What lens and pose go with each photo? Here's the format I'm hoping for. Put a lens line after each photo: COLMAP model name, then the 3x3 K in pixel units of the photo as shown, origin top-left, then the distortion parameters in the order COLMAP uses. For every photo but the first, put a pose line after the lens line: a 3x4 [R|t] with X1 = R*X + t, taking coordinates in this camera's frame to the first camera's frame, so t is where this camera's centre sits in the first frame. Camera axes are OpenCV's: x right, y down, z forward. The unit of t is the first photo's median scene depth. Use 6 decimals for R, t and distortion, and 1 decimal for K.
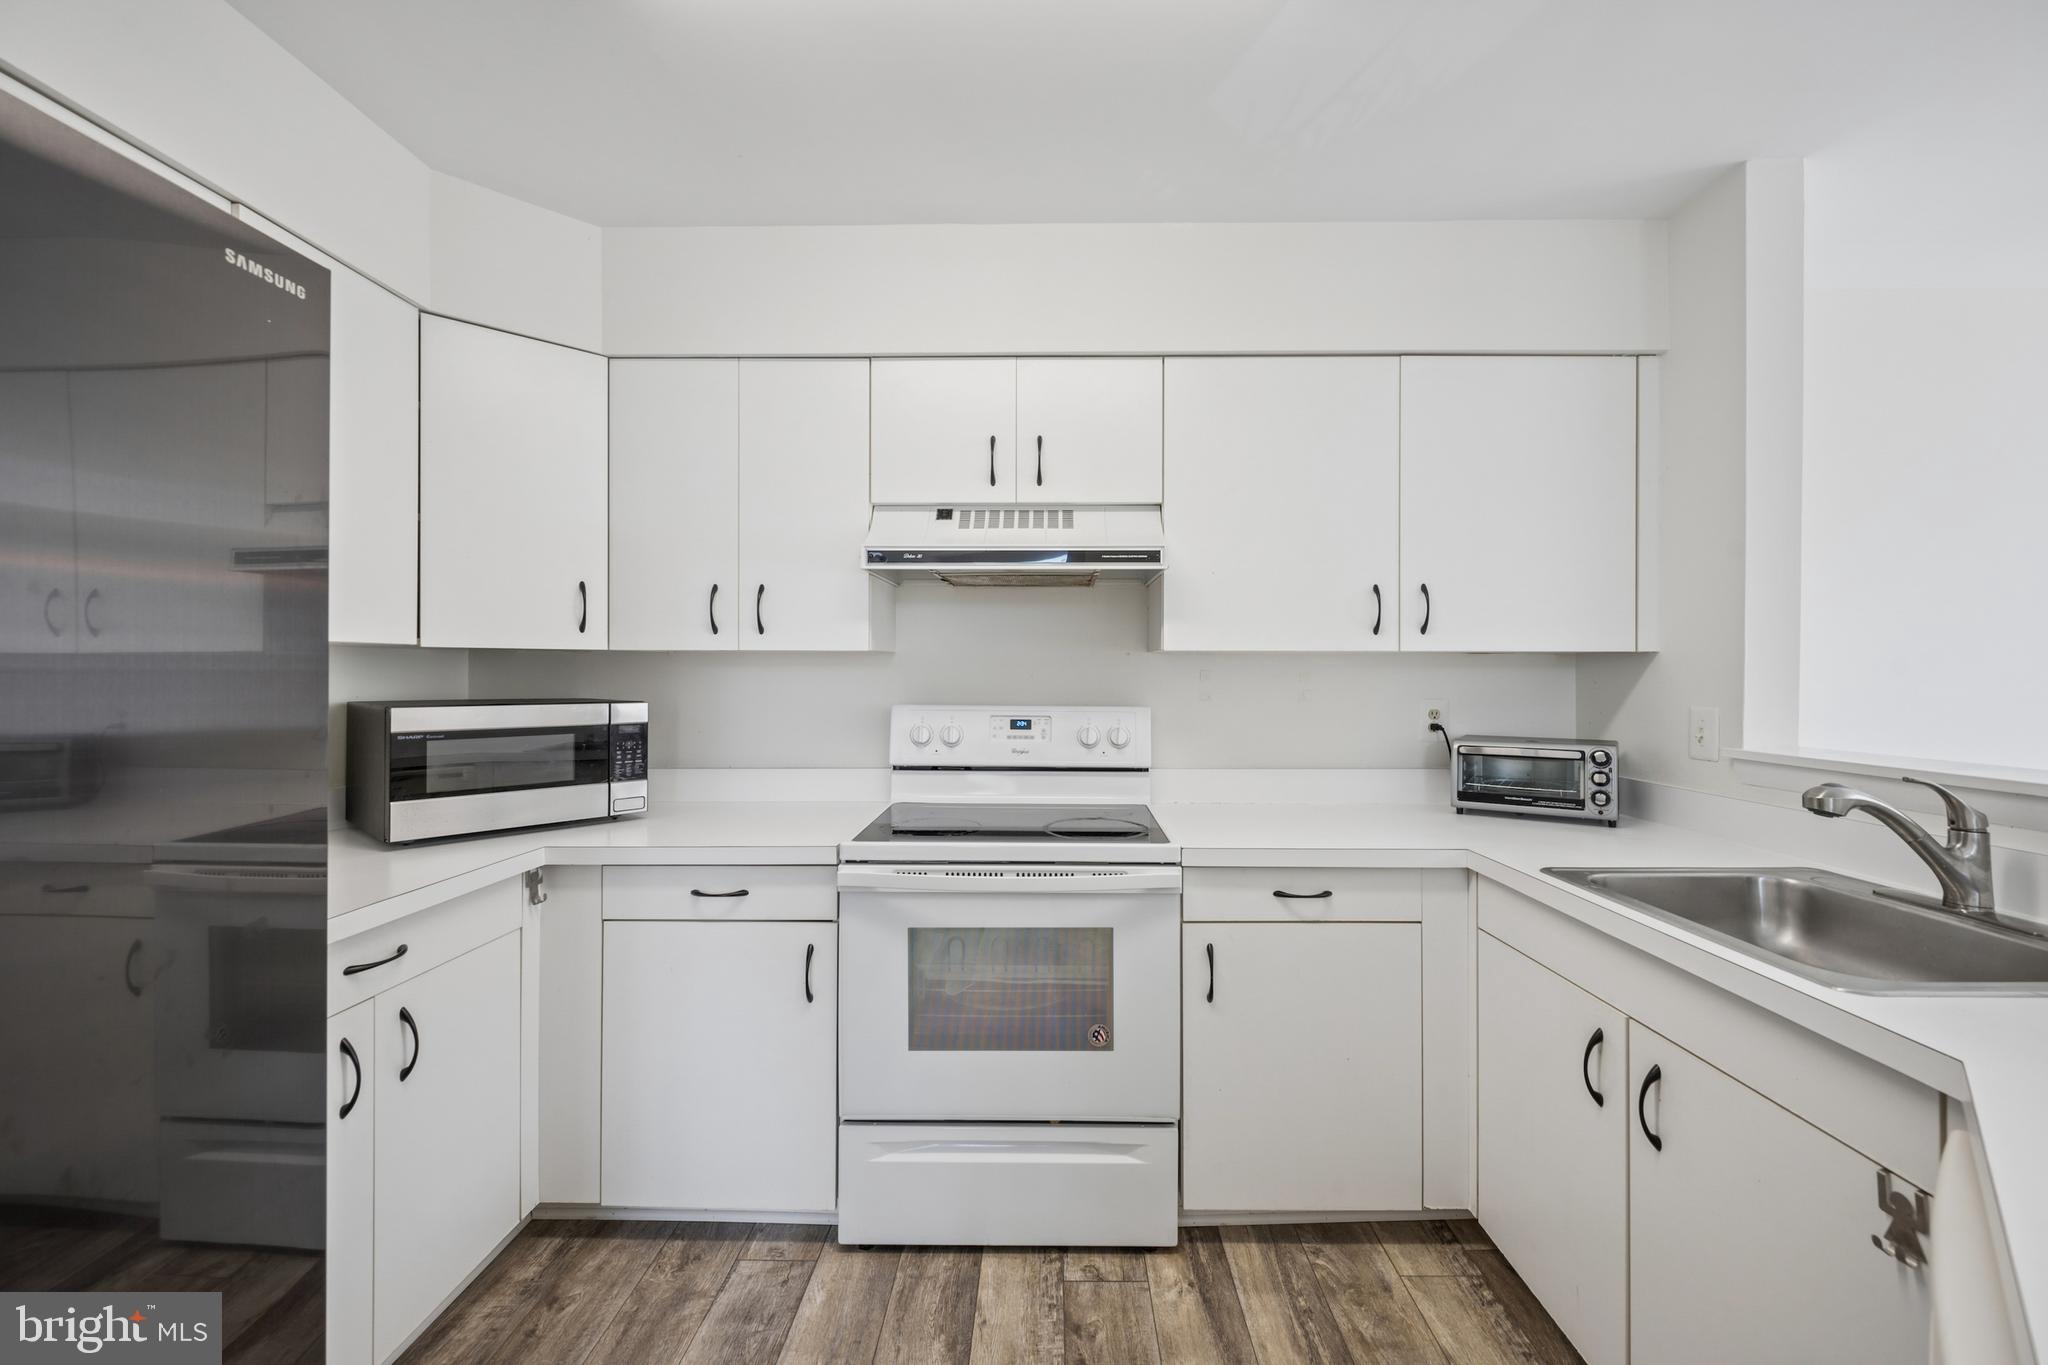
lens RADIAL K [[805.4, 0, 1061.1], [0, 805.4, 659.5], [0, 0, 1]] dist [-0.001820, 0.000509]
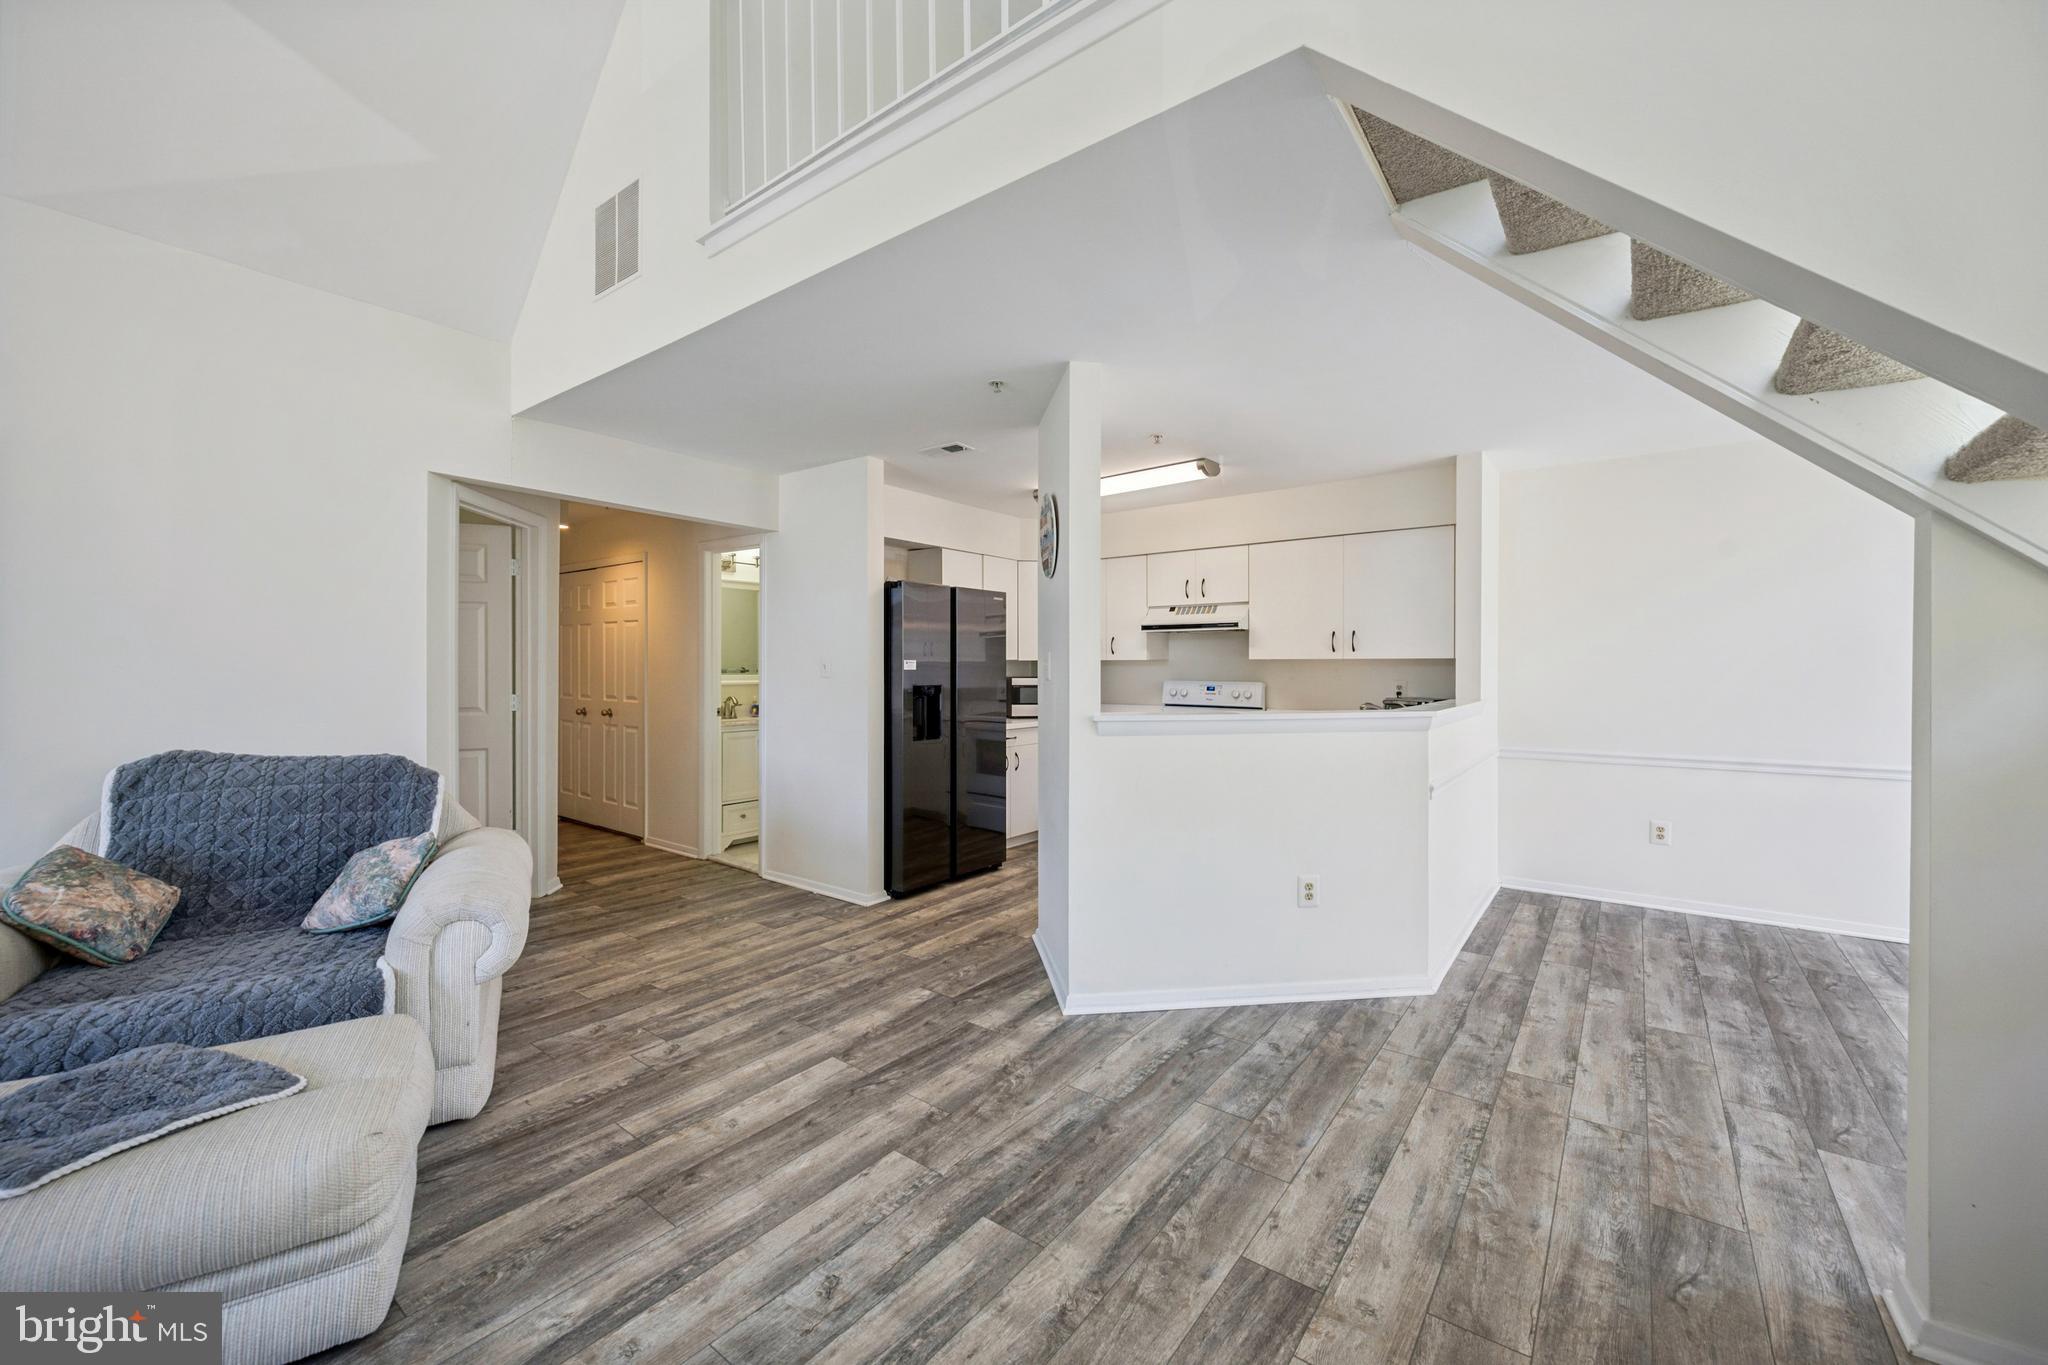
lens RADIAL K [[805.4, 0, 1026.9], [0, 805.4, 668.3], [0, 0, 1]] dist [-0.001820, 0.000509]
pose [[0.784357, 0.000082, -0.620310, 1.173022], [0.012088, 0.999808, 0.015417, -0.031112], [0.620192, -0.019590, 0.784205, -1.456355]]
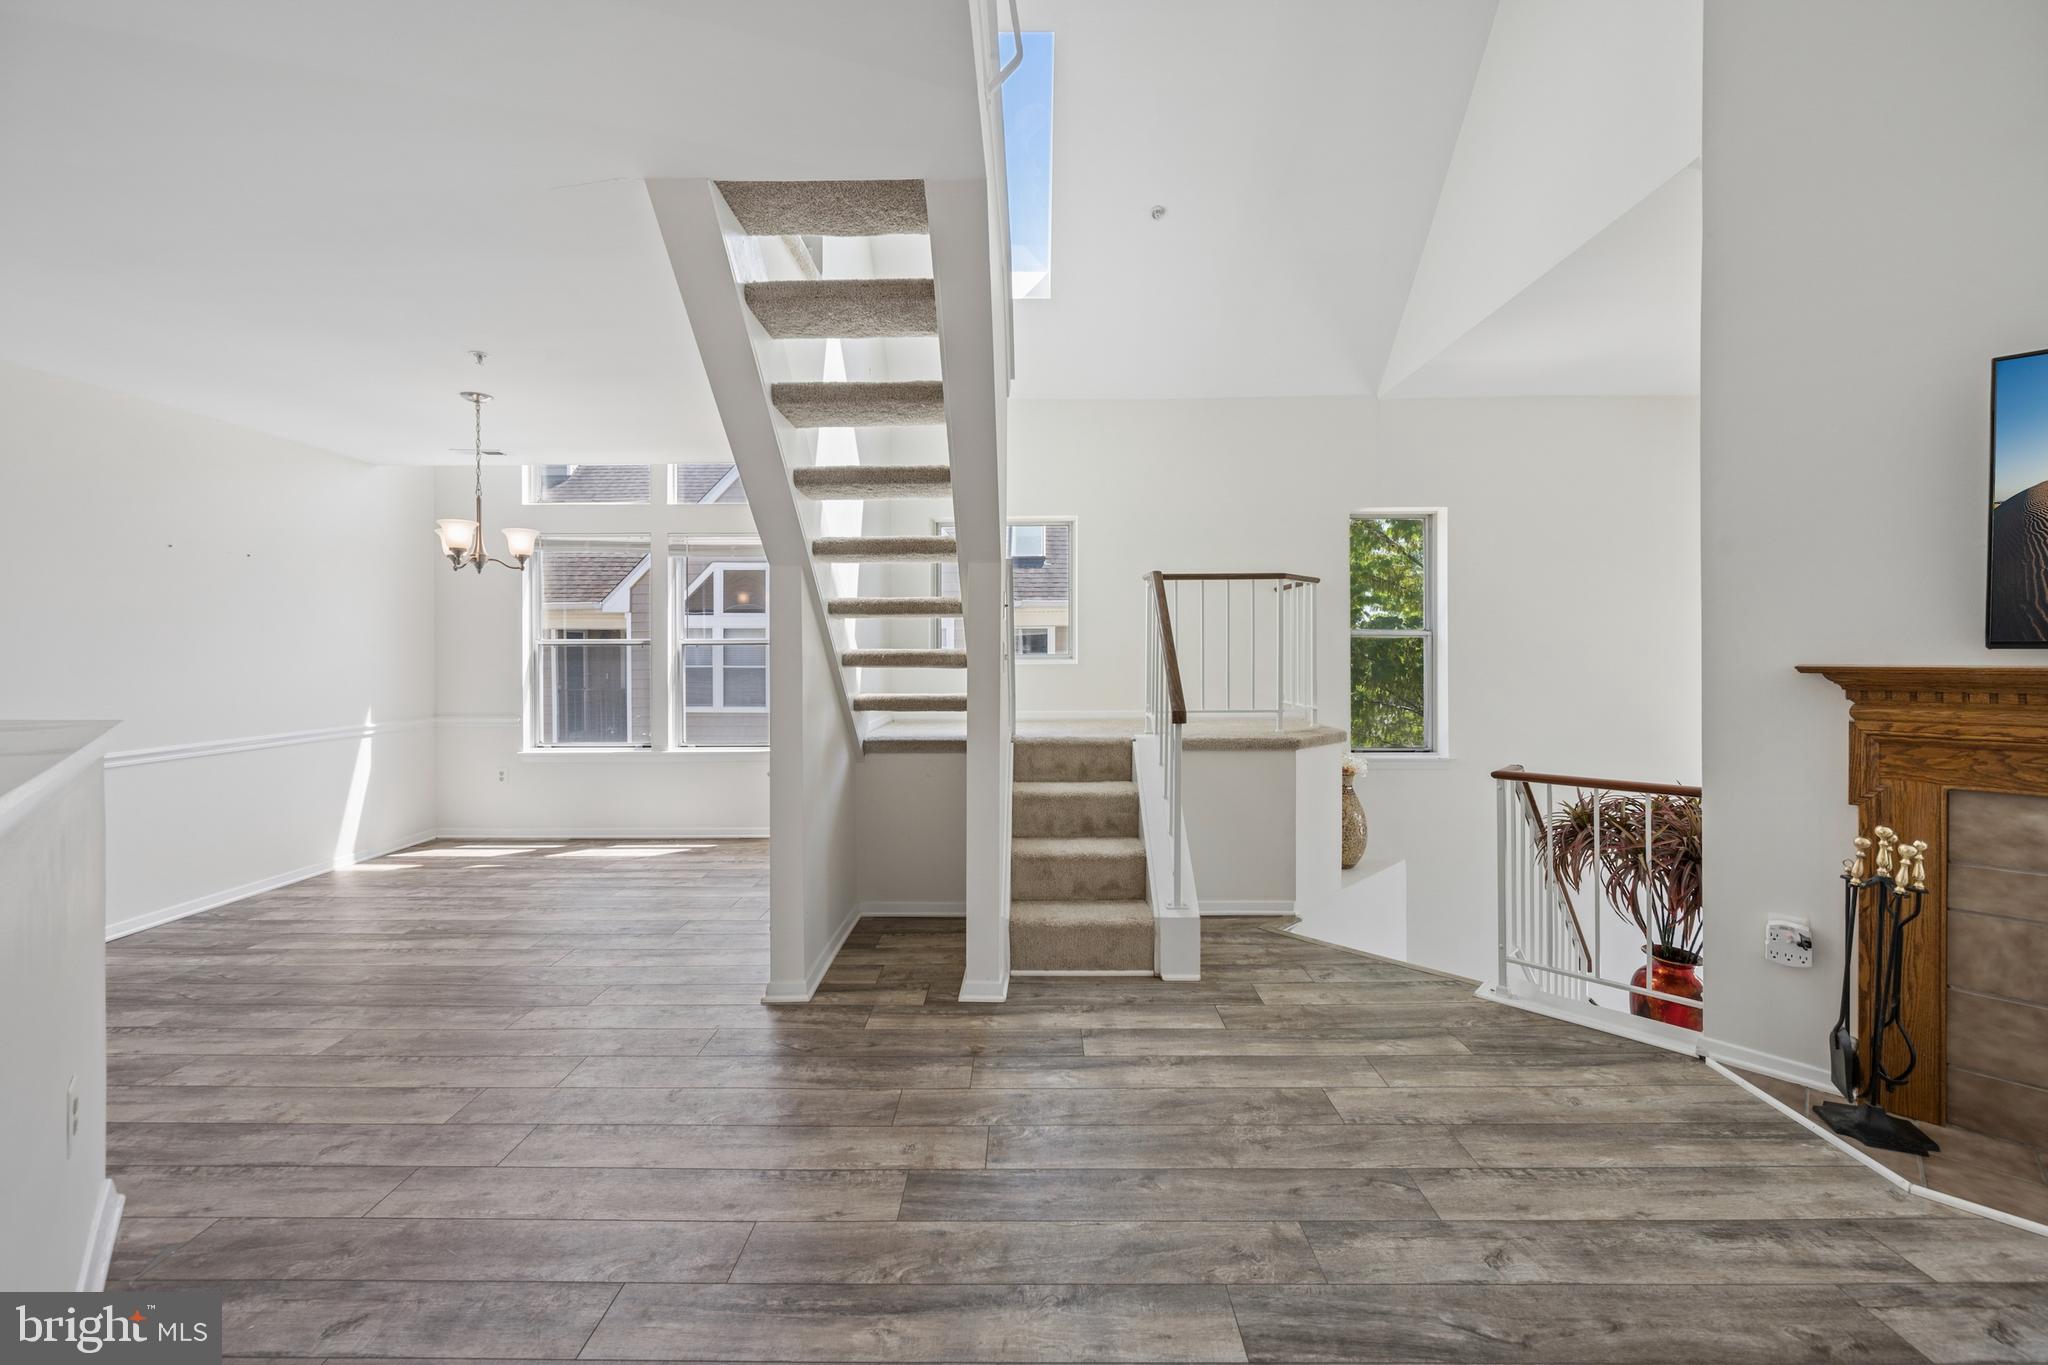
lens RADIAL K [[805.4, 0, 1020.4], [0, 805.4, 657.6], [0, 0, 1]] dist [-0.001820, 0.000509]
pose [[0.027643, -0.010085, 0.999567, -0.053761], [-0.016328, 0.999811, 0.010539, -0.012051], [-0.999484, -0.016612, 0.027473, -0.797627]]
